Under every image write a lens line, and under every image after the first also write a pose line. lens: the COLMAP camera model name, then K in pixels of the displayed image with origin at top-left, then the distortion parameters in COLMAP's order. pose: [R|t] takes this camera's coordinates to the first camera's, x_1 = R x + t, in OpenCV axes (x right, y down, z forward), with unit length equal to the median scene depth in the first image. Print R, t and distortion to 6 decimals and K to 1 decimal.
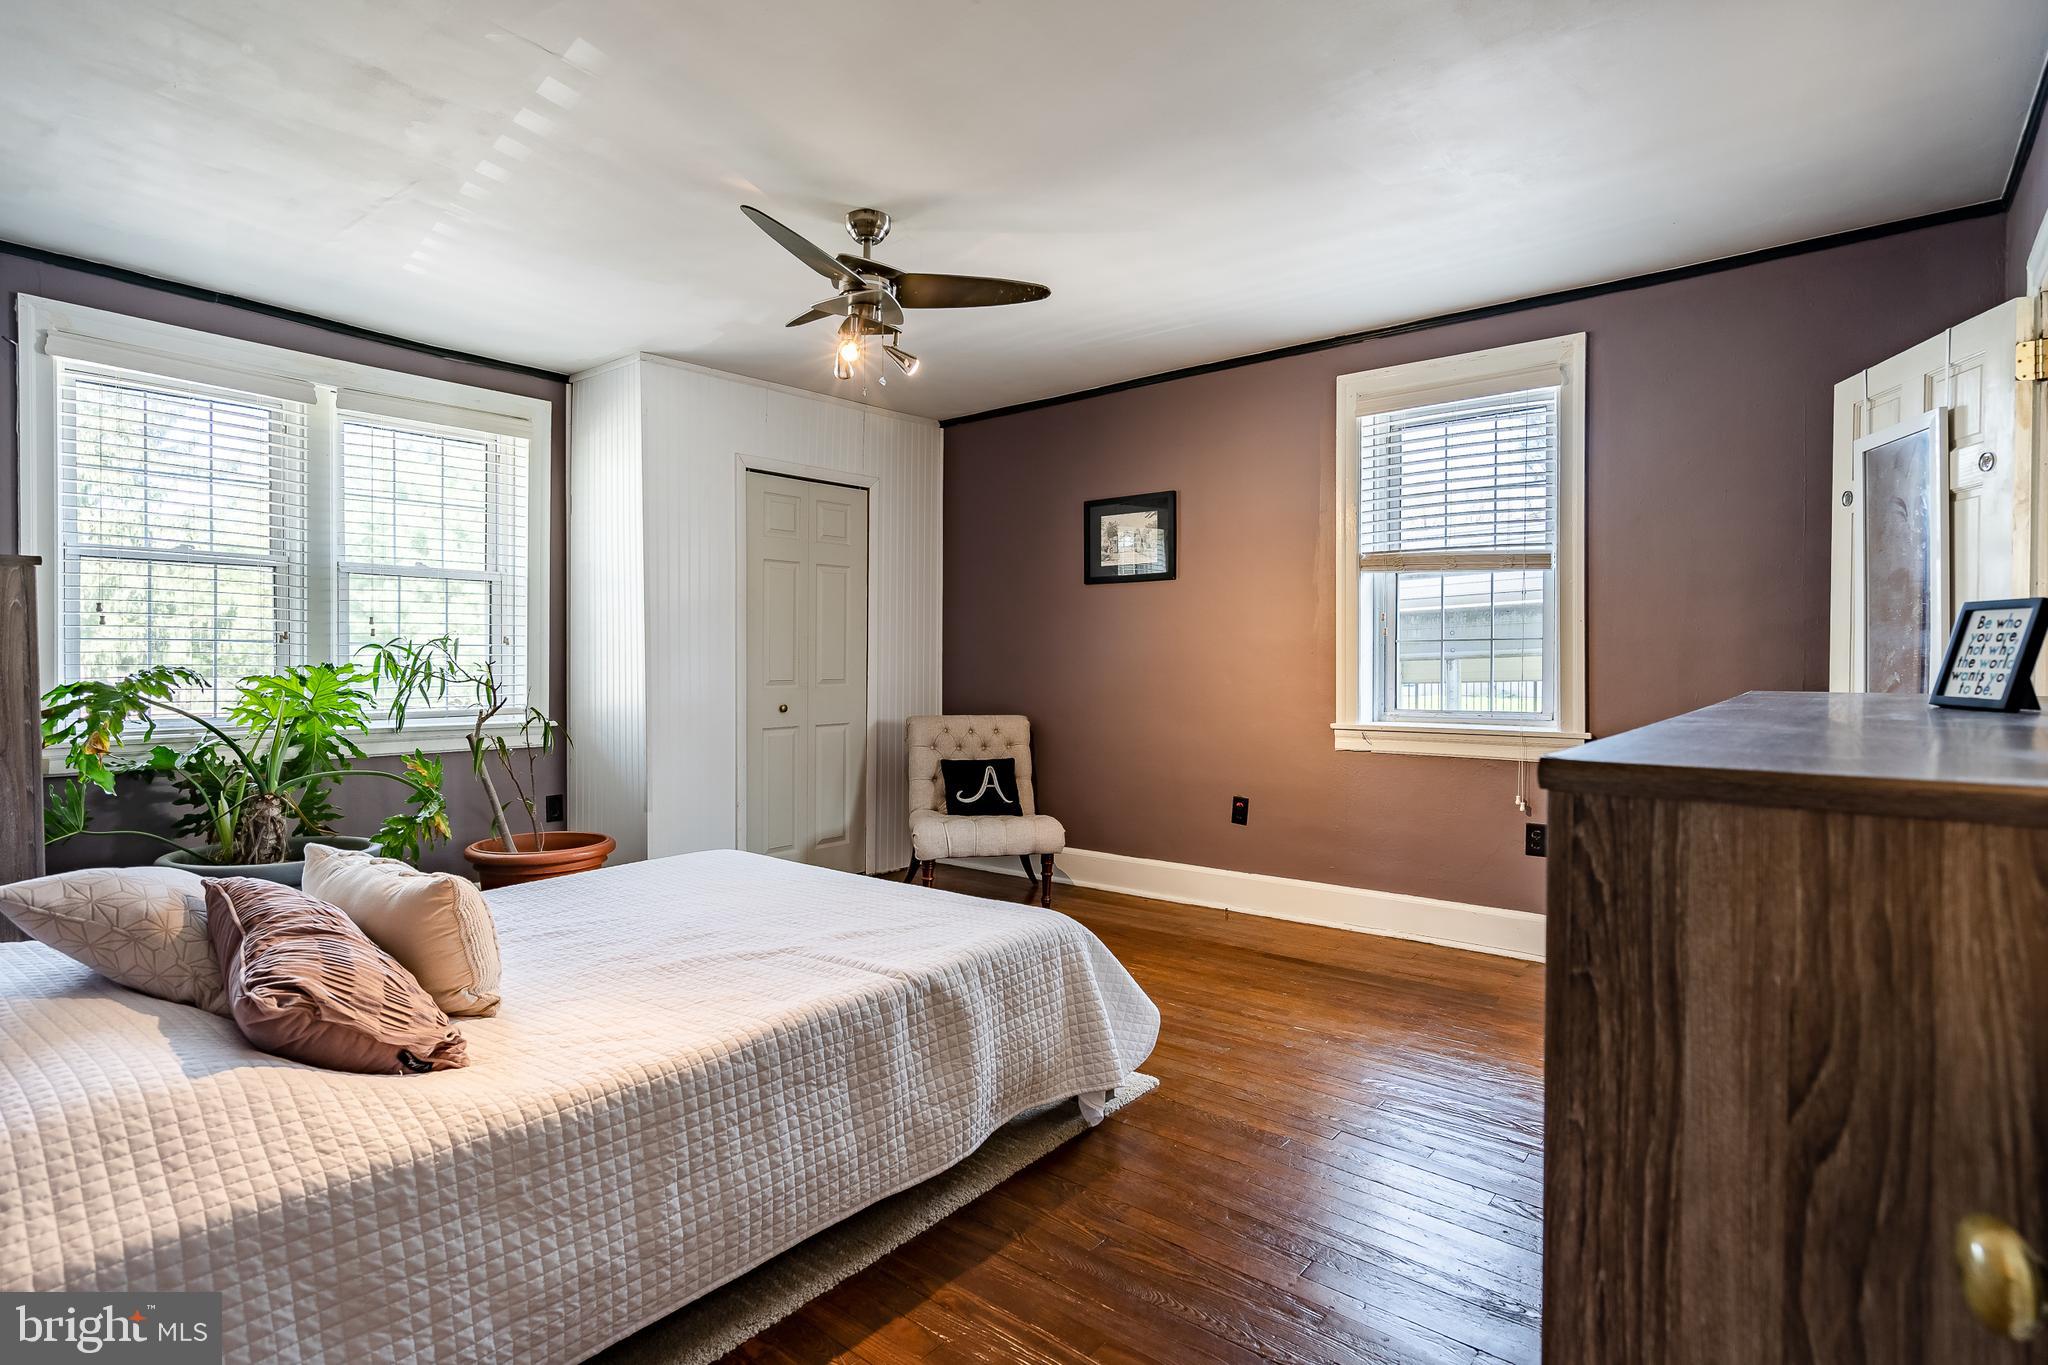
lens RADIAL K [[1046.5, 0, 1034.1], [0, 1046.5, 653.0], [0, 0, 1]] dist [0.000366, 0.000215]
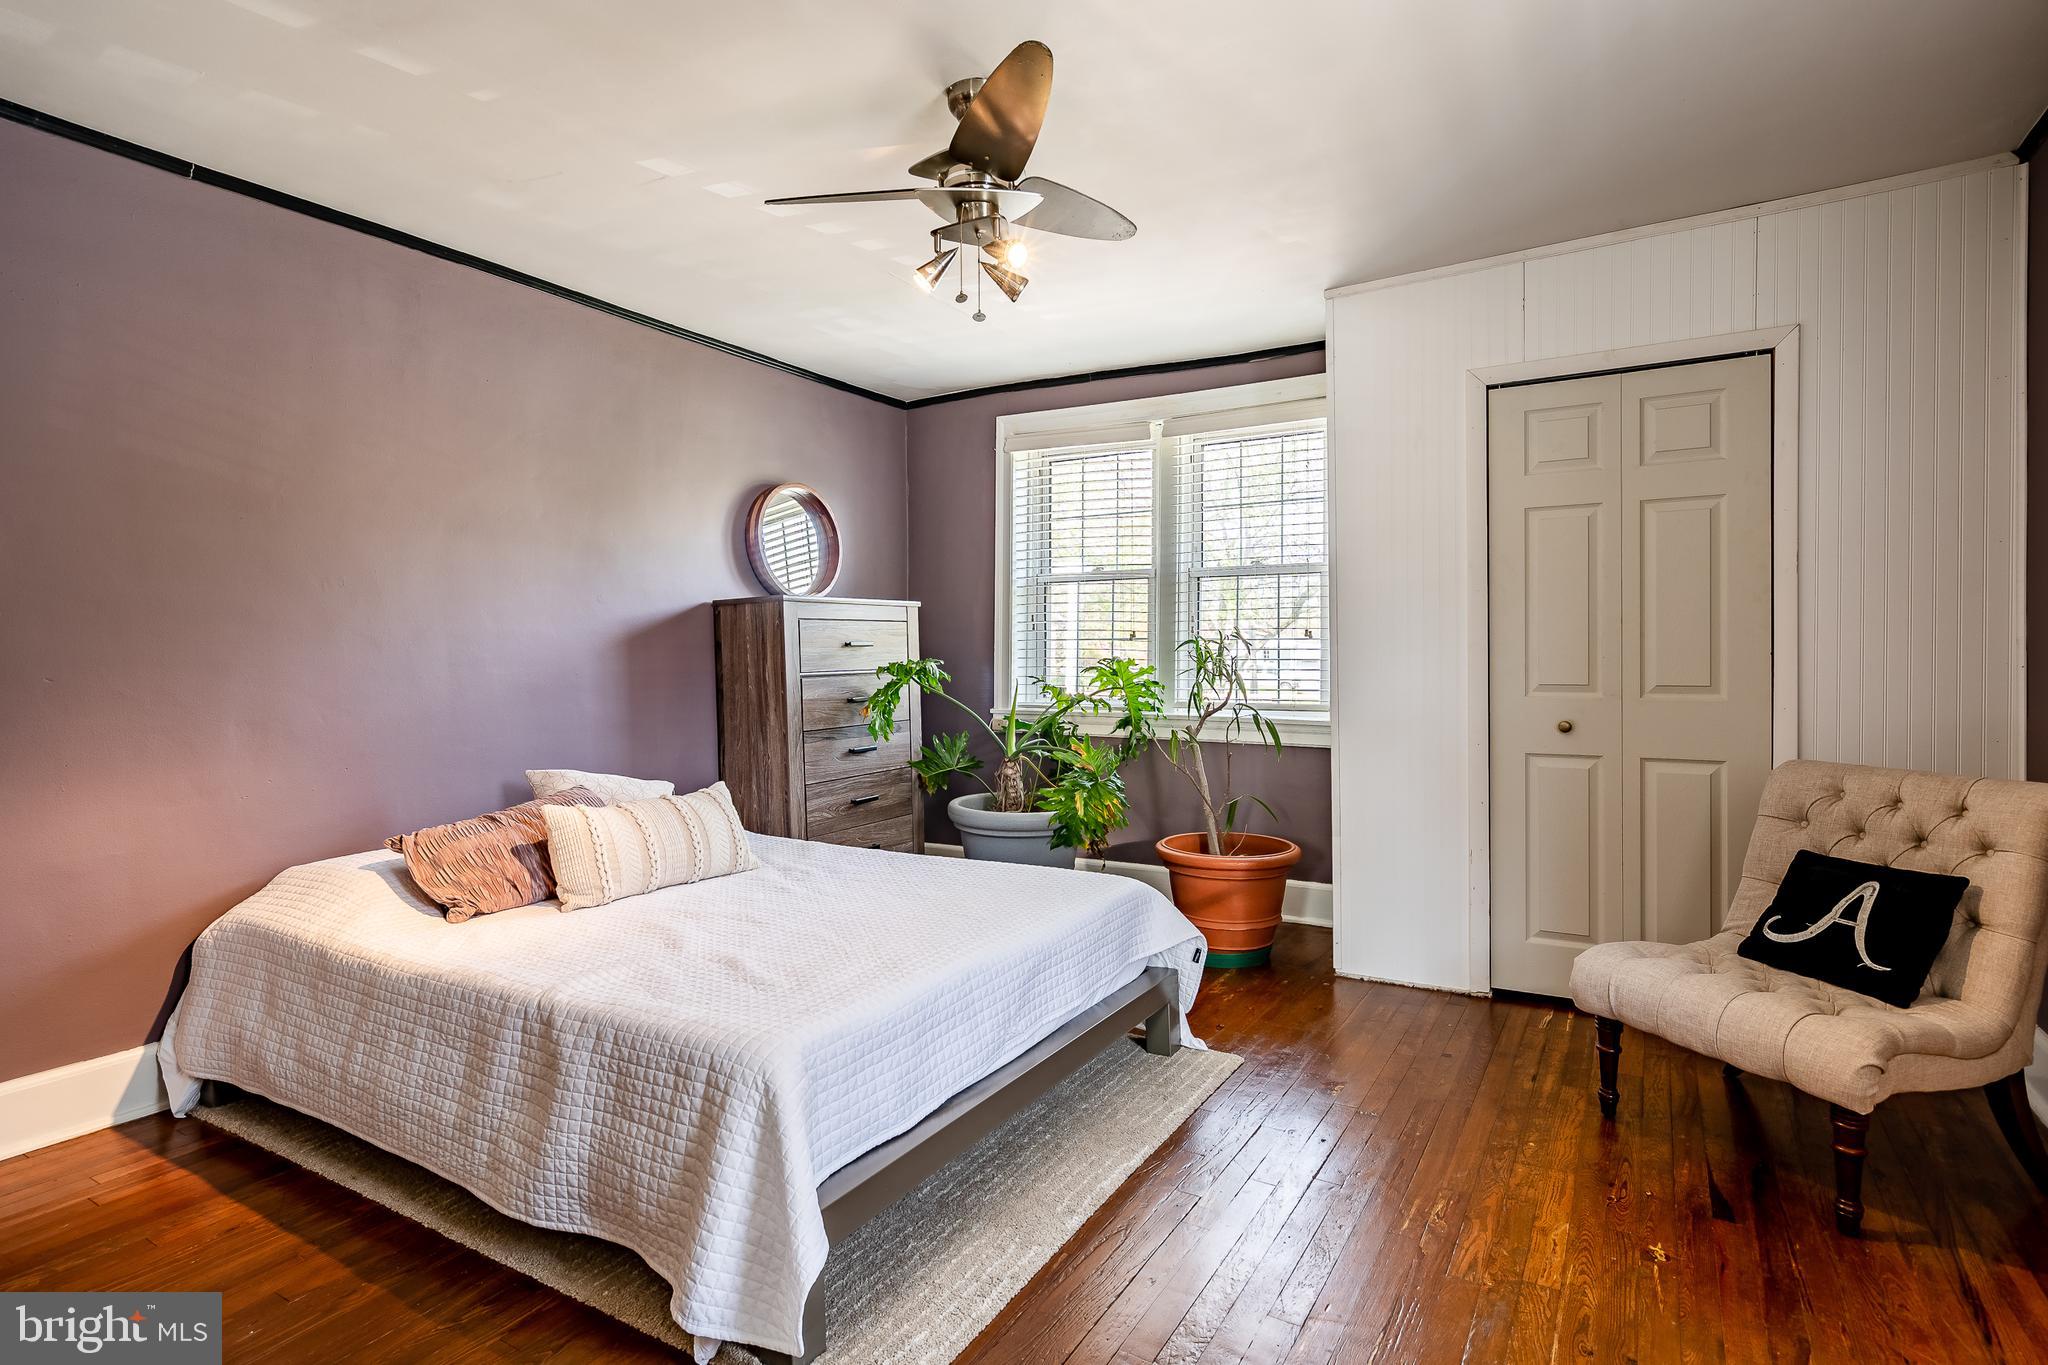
lens RADIAL K [[1046.5, 0, 1034.1], [0, 1046.5, 653.0], [0, 0, 1]] dist [0.000366, 0.000215]
pose [[0.128906, -0.000200, -0.991657, 0.458916], [0.008787, 0.999961, 0.000941, 0.002320], [0.991618, -0.008835, 0.128903, 0.697115]]
